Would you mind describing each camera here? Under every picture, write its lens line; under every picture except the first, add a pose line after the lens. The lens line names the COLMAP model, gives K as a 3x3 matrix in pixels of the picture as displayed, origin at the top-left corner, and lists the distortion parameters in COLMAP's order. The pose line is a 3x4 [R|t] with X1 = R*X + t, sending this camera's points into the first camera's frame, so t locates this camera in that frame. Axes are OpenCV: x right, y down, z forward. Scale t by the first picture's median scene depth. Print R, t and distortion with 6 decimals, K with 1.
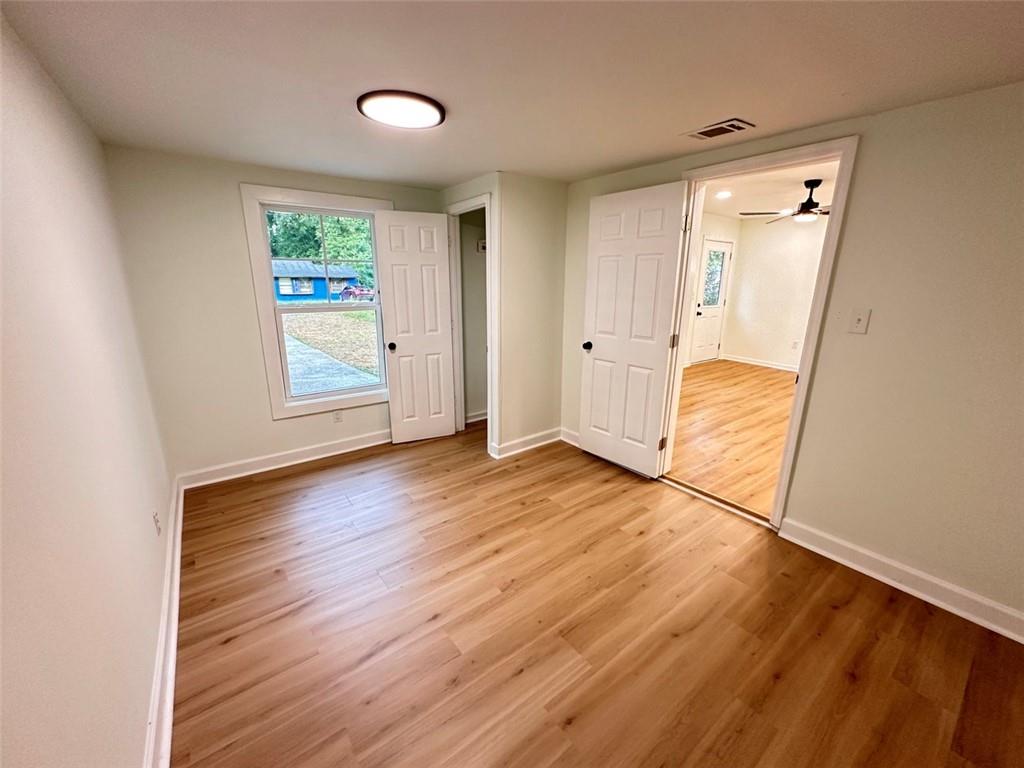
lens RADIAL K [[409.9, 0, 512.1], [0, 409.9, 385.8], [0, 0, 1]] dist [-0.005881, 0.000300]
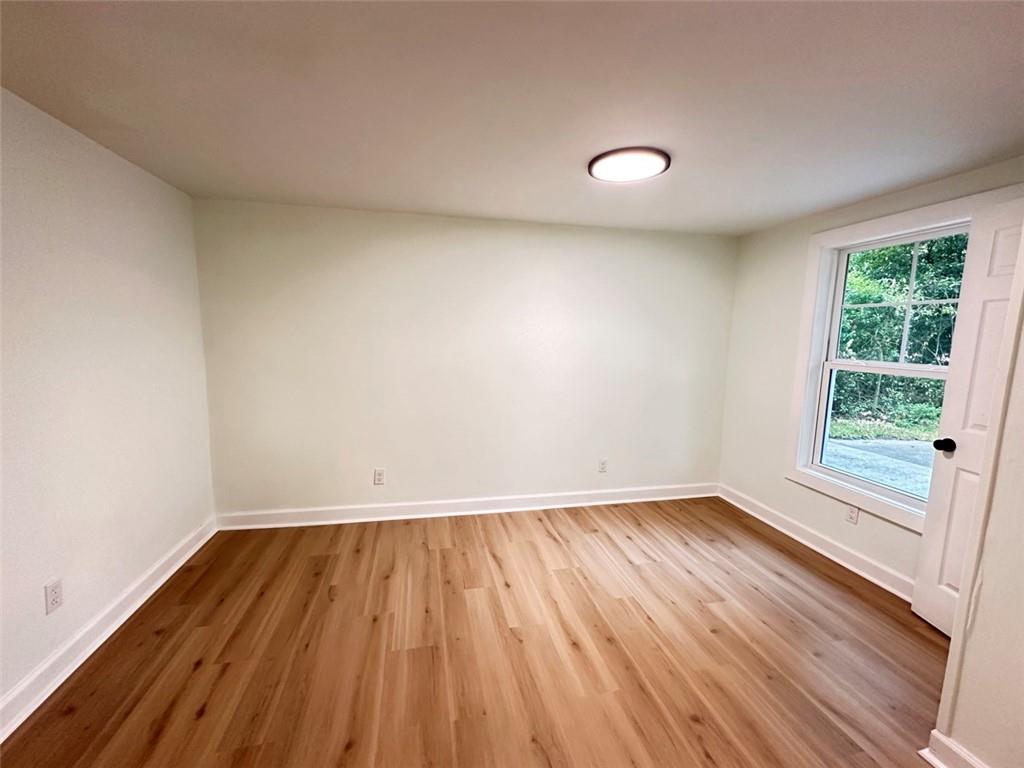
lens RADIAL K [[409.9, 0, 508.9], [0, 409.9, 382.5], [0, 0, 1]] dist [-0.005881, 0.000300]
pose [[-0.423120, 0.090792, -0.901514, 0.810323], [-0.253580, 0.943341, 0.214020, -0.257584], [0.869866, 0.319162, -0.376123, 1.191353]]
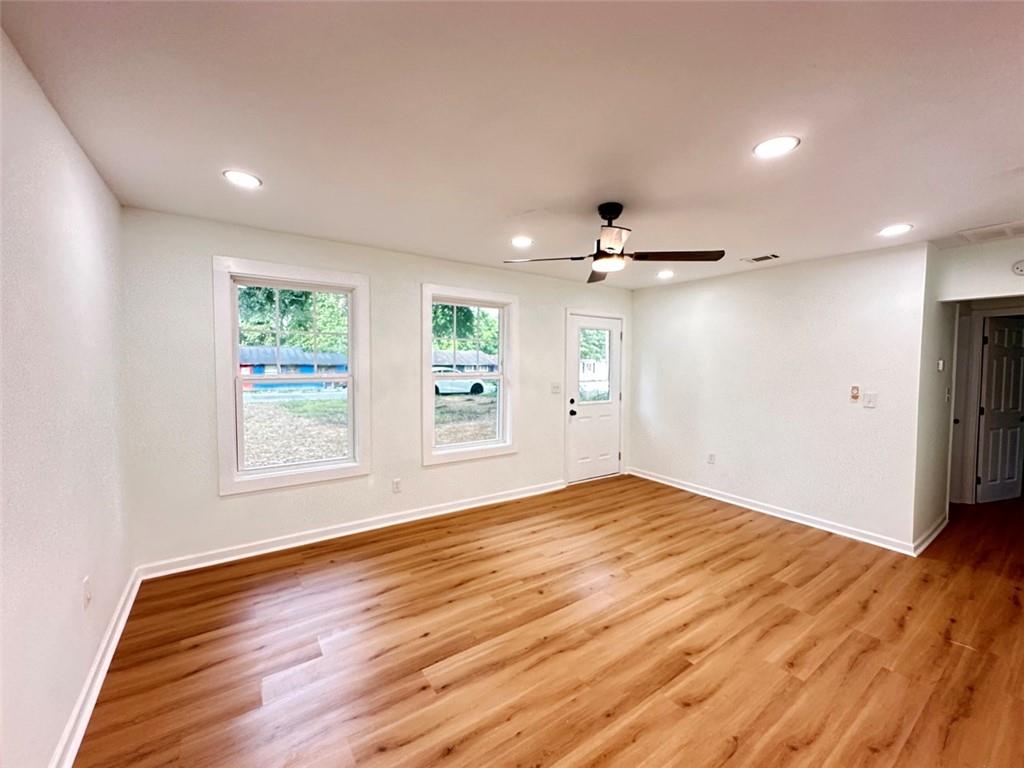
lens RADIAL K [[409.9, 0, 508.9], [0, 409.9, 382.2], [0, 0, 1]] dist [-0.005881, 0.000300]
pose [[0.998745, -0.001090, -0.050081, 0.084454], [-0.009539, 0.977330, -0.211507, -0.016791], [0.049176, 0.211720, 0.976093, 0.062713]]
